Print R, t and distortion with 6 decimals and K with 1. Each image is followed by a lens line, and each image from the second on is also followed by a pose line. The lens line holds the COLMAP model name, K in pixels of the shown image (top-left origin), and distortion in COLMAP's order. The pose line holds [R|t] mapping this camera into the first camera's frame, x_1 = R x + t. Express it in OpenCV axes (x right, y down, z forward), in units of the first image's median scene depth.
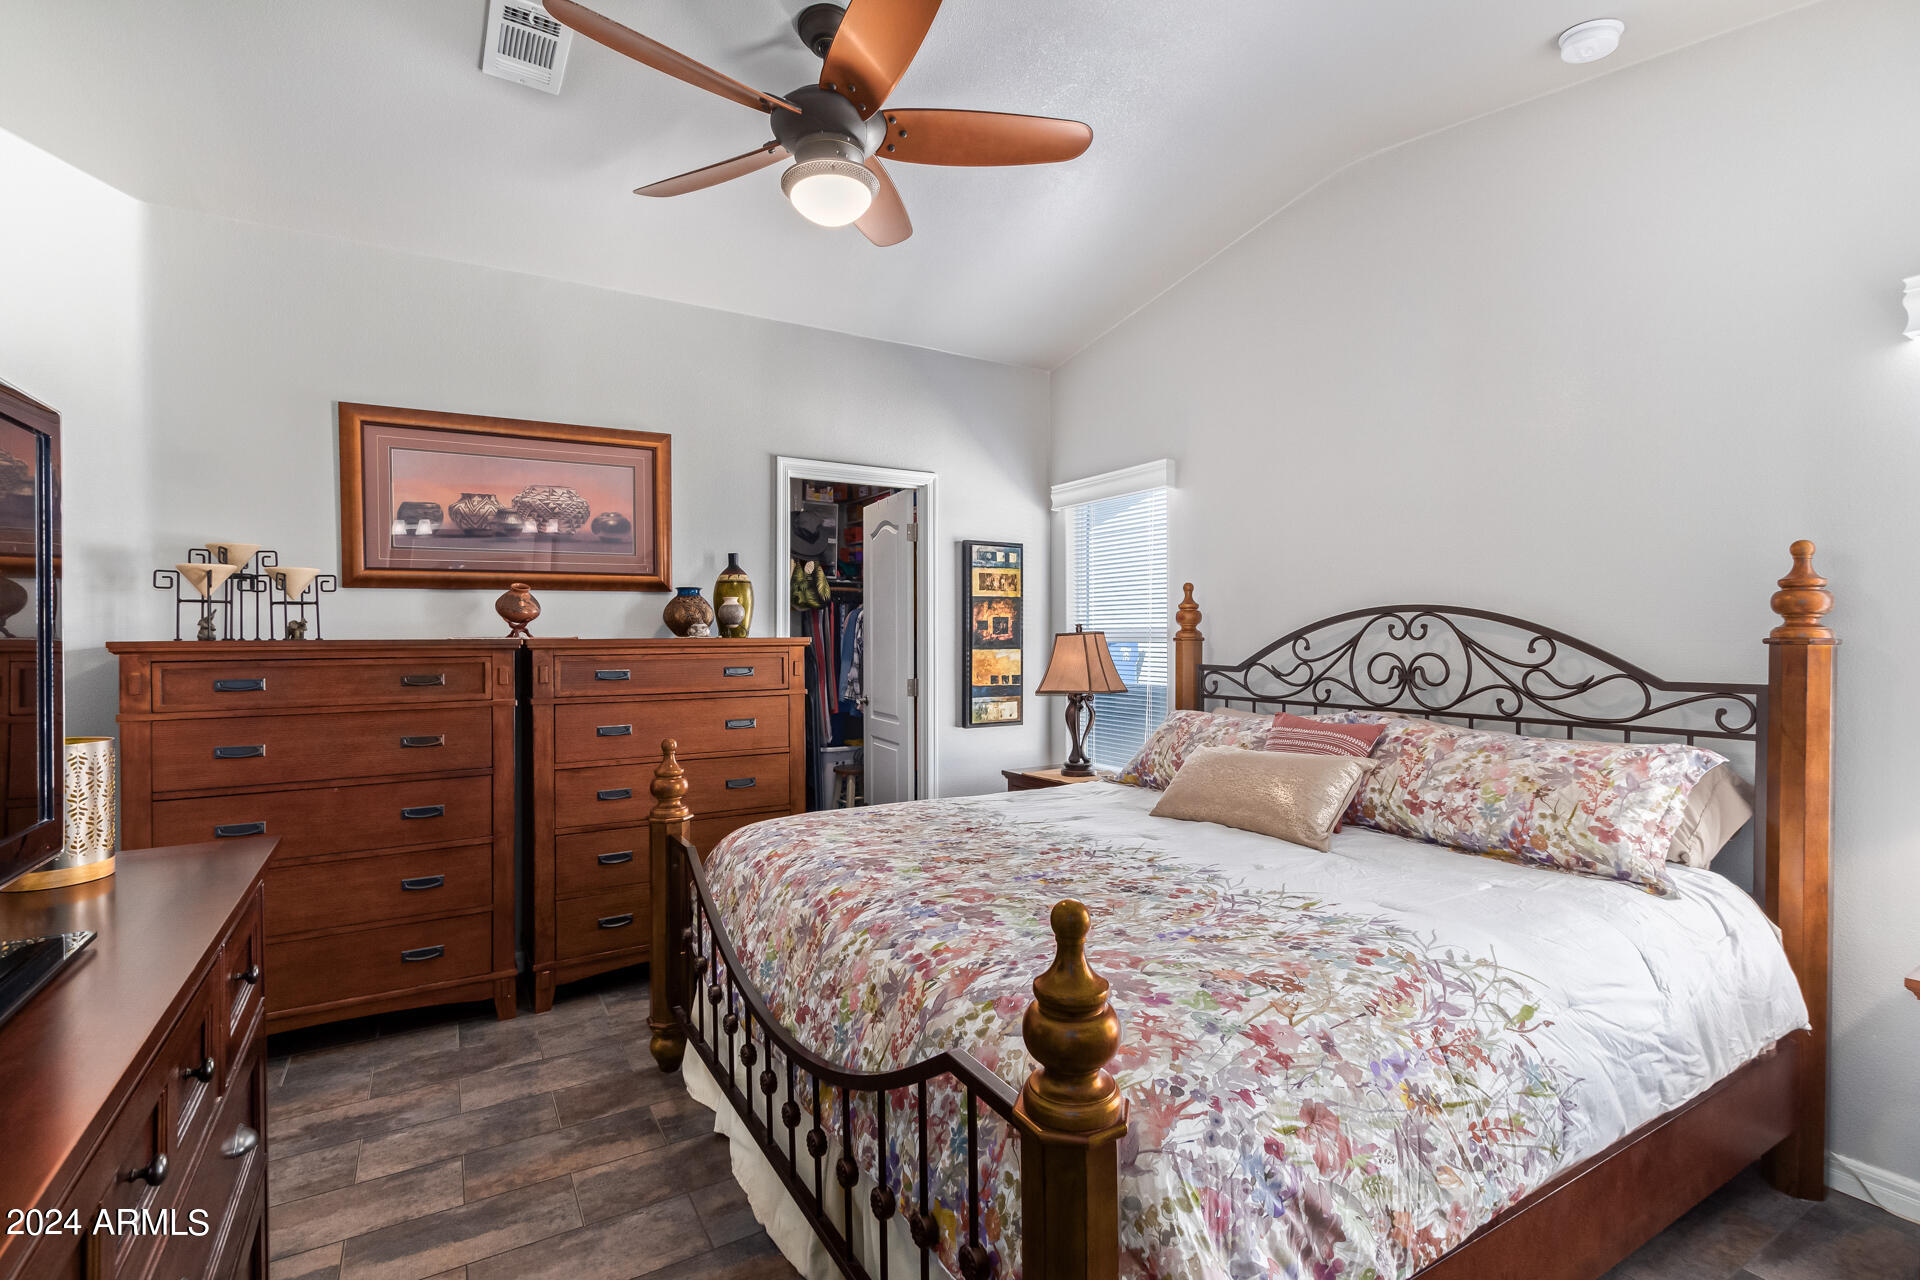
lens RADIAL K [[874.6, 0, 957.3], [0, 874.6, 639.5], [0, 0, 1]] dist [0.001295, 0.001133]
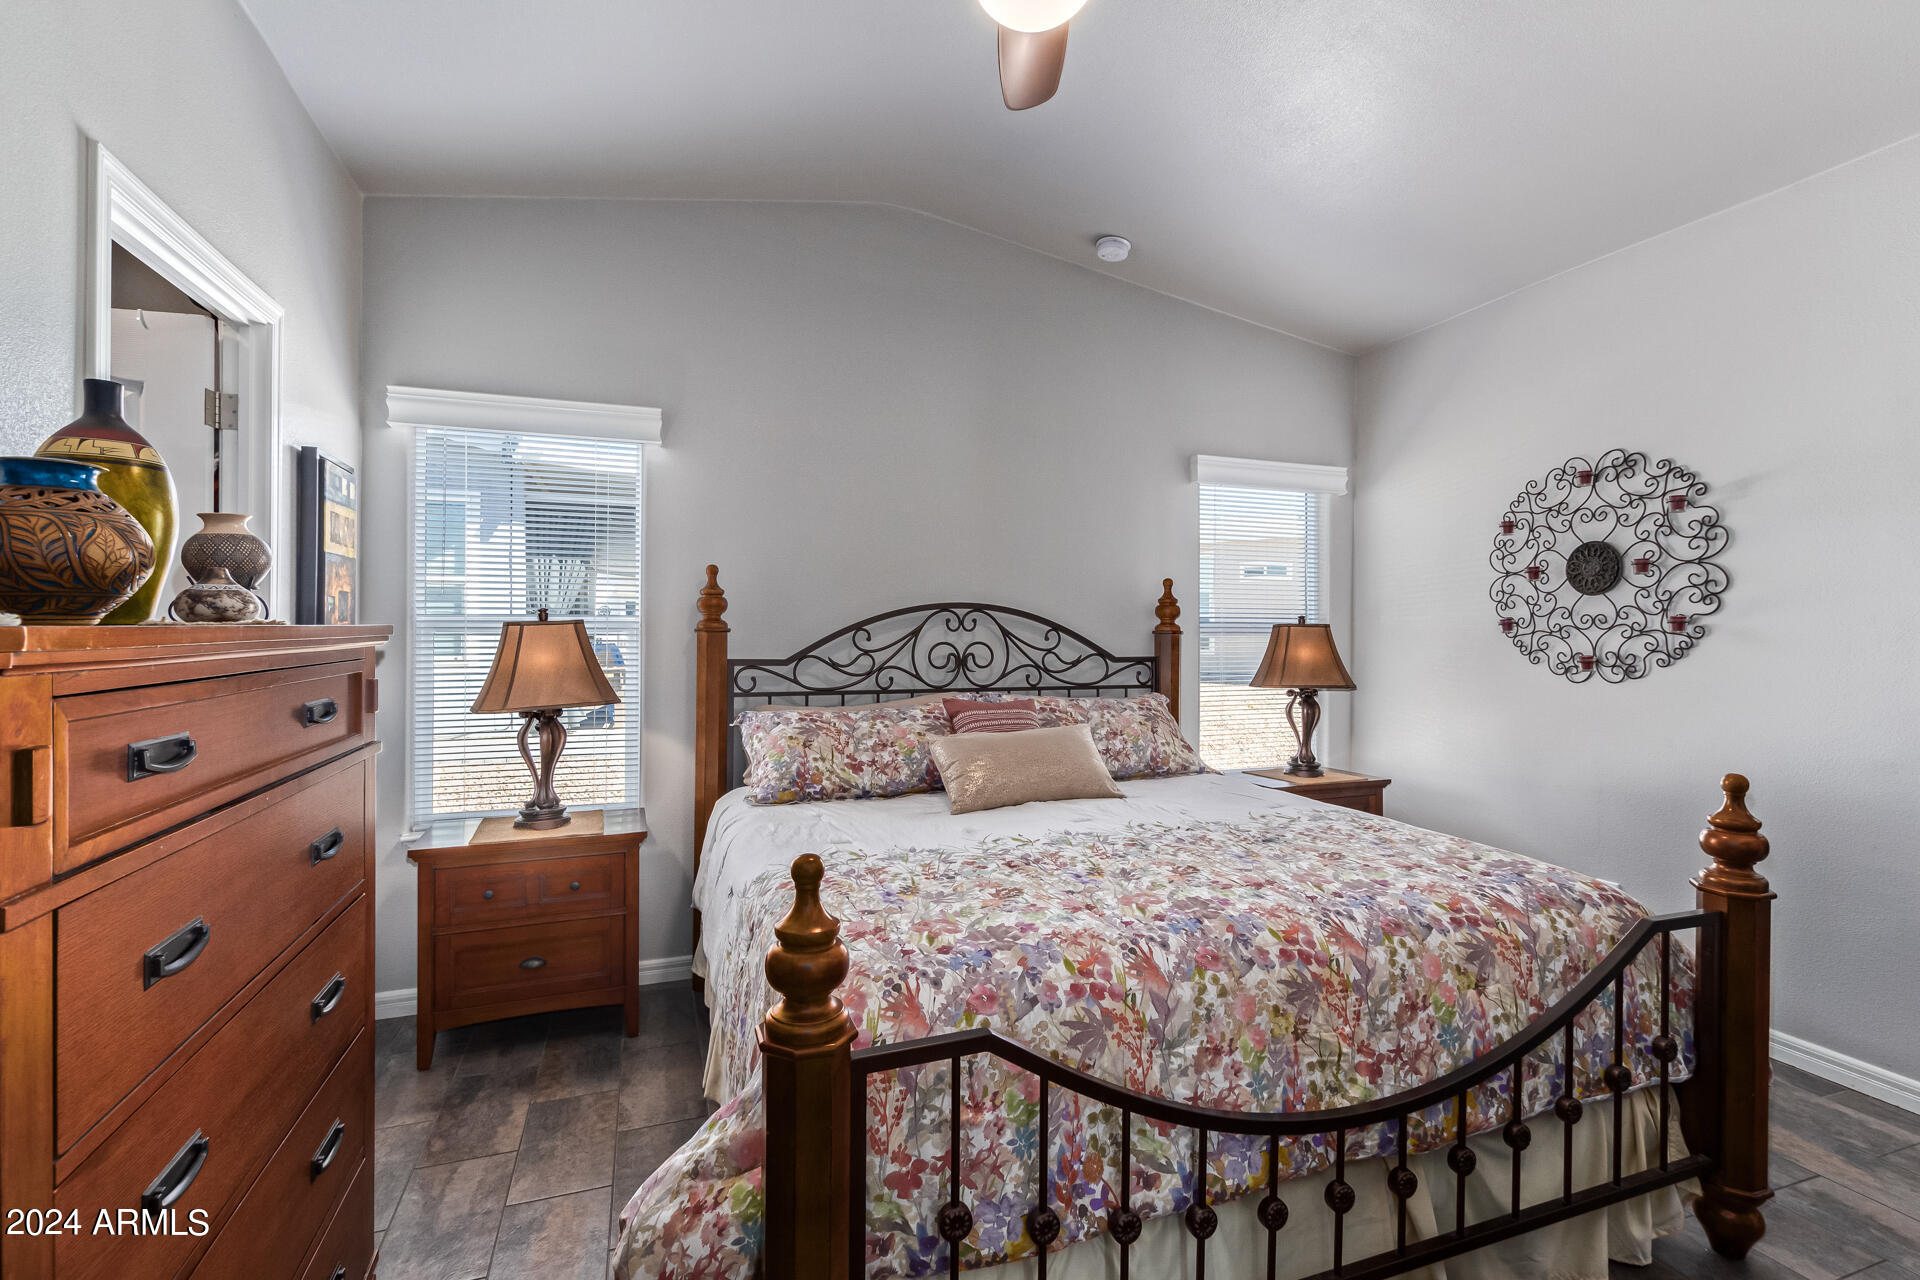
lens RADIAL K [[874.6, 0, 960.0], [0, 874.6, 637.0], [0, 0, 1]] dist [0.001295, 0.001133]
pose [[0.196396, -0.004042, 0.980516, -0.749212], [-0.000487, 0.999991, 0.004219, 0.003425], [-0.980525, -0.001306, 0.196392, 0.845250]]
